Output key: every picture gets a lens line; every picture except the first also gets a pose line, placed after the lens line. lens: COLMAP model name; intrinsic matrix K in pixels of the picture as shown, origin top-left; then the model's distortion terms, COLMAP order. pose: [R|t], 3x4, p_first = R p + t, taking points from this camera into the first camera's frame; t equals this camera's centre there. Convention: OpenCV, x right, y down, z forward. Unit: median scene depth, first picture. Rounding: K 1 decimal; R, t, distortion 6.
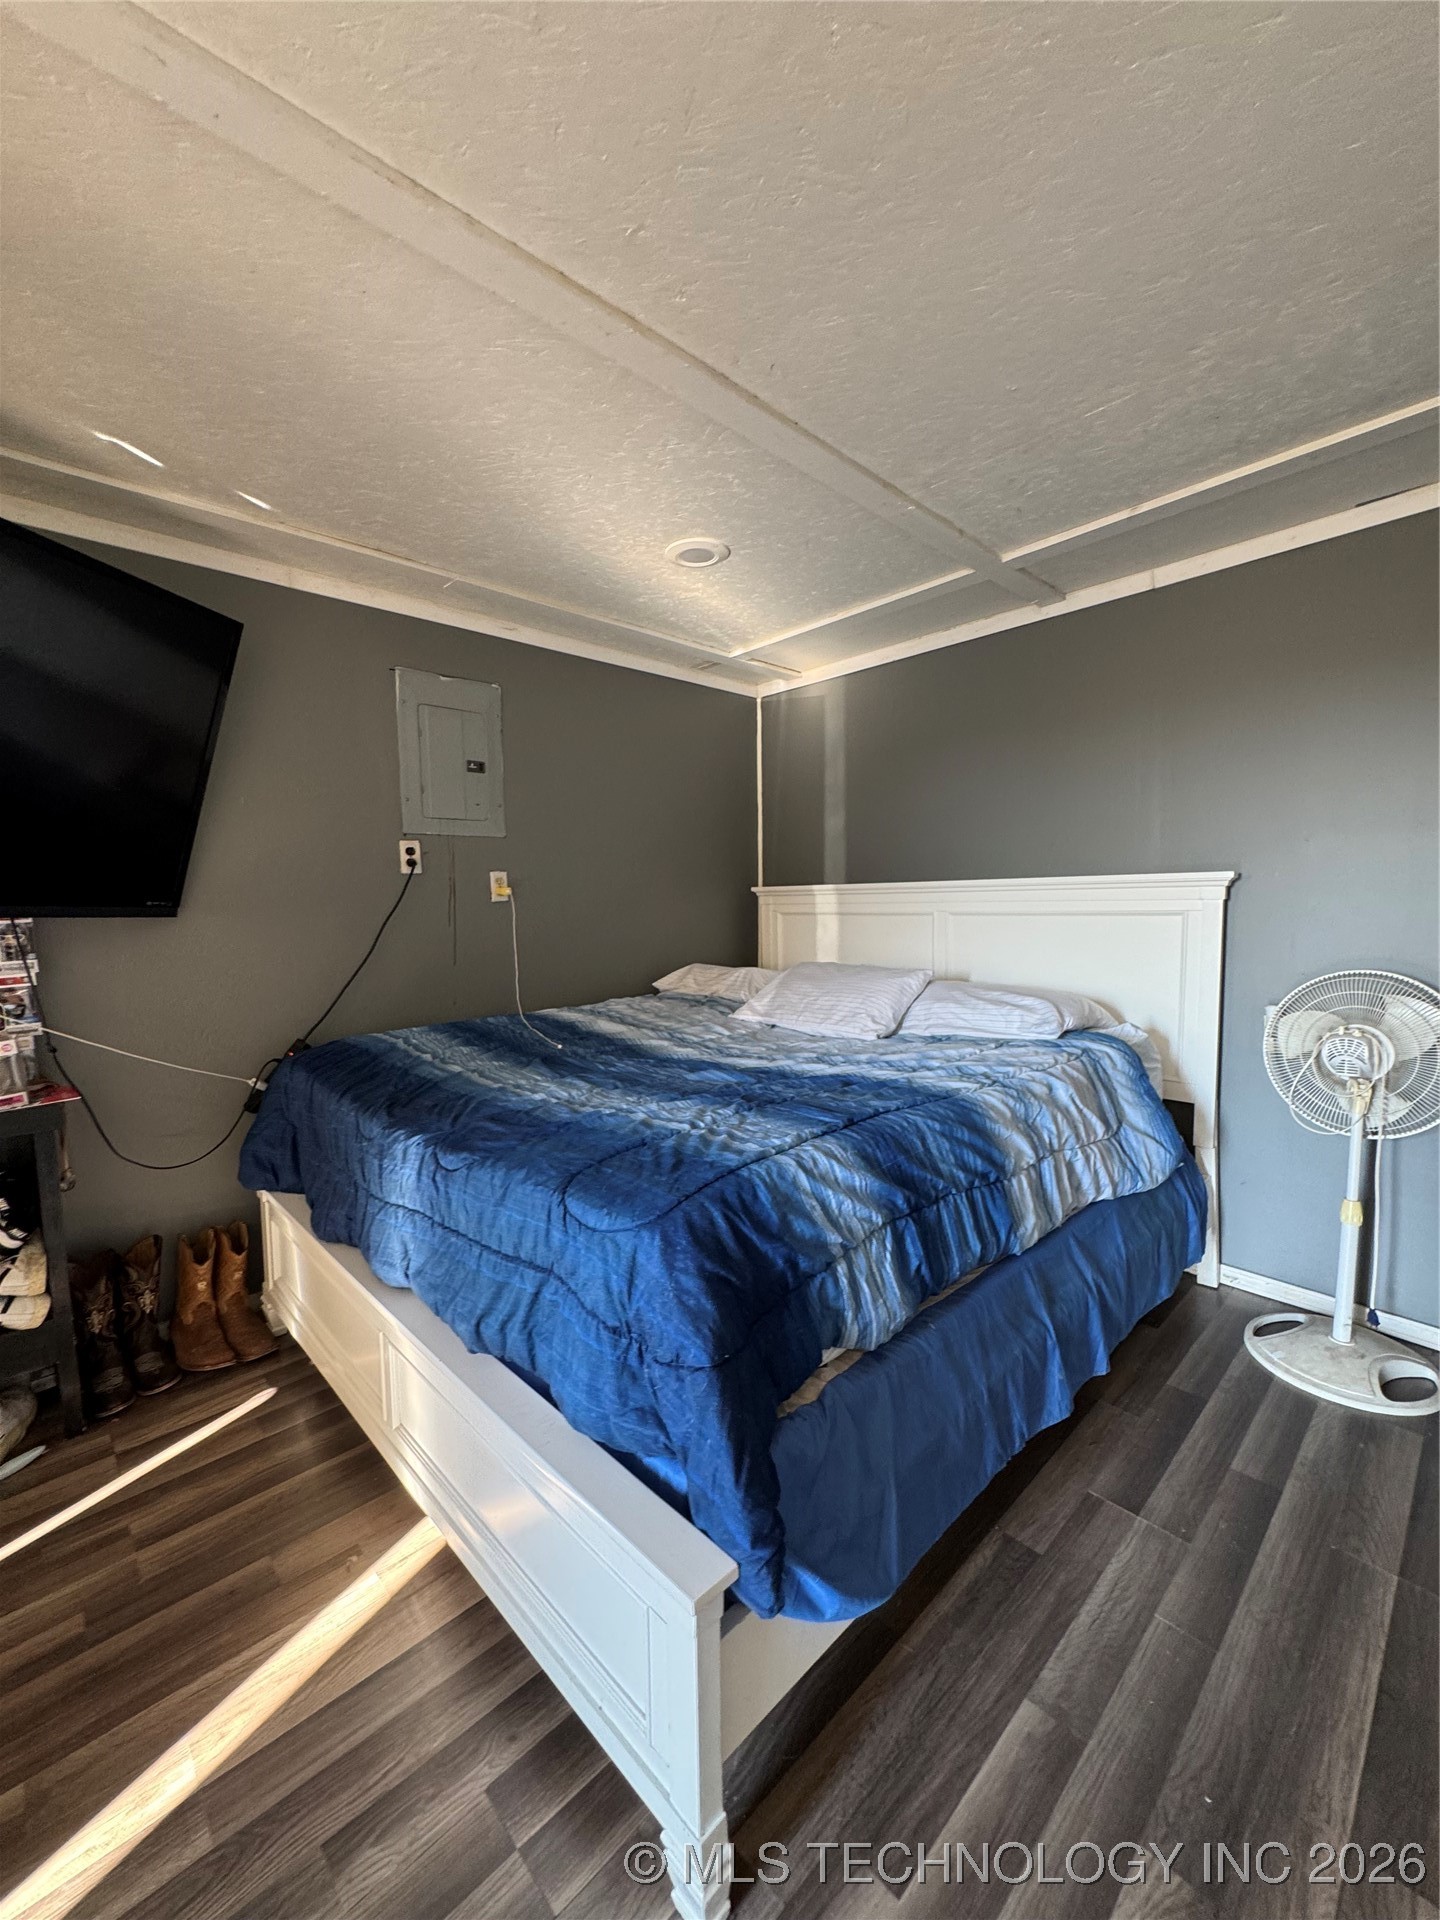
lens RADIAL K [[773.8, 0, 724.9], [0, 773.8, 957.0], [0, 0, 1]] dist [0.000540, -0.000248]
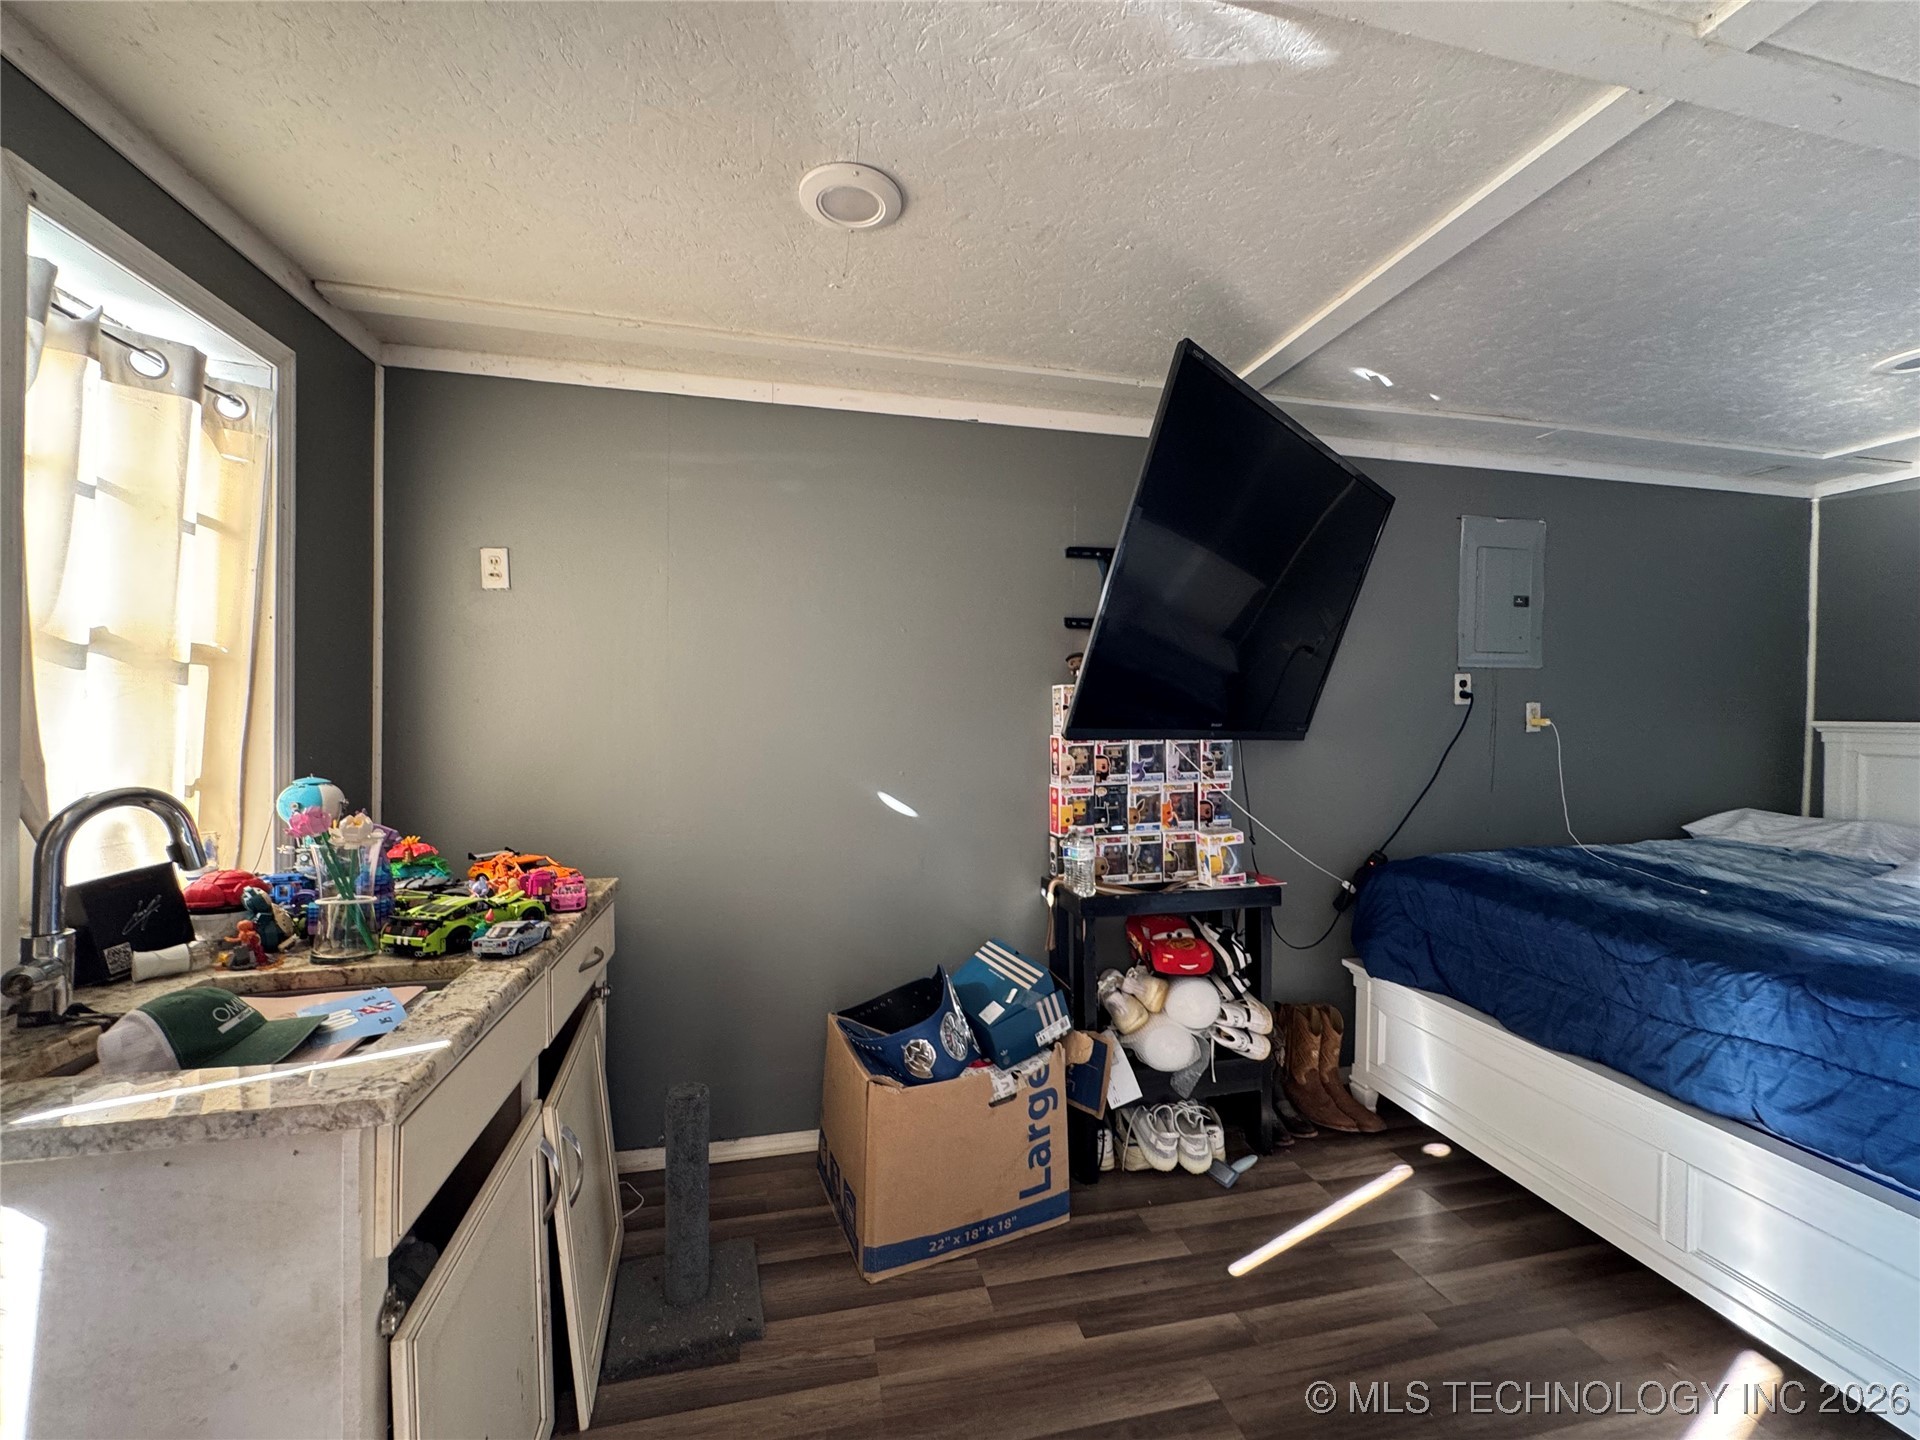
lens RADIAL K [[773.8, 0, 964.1], [0, 773.8, 716.7], [0, 0, 1]] dist [0.000540, -0.000248]
pose [[0.859293, 0.031043, -0.510541, -0.413554], [-0.061876, 0.997135, -0.043514, -0.002160], [0.507727, 0.068981, 0.858752, -0.240294]]
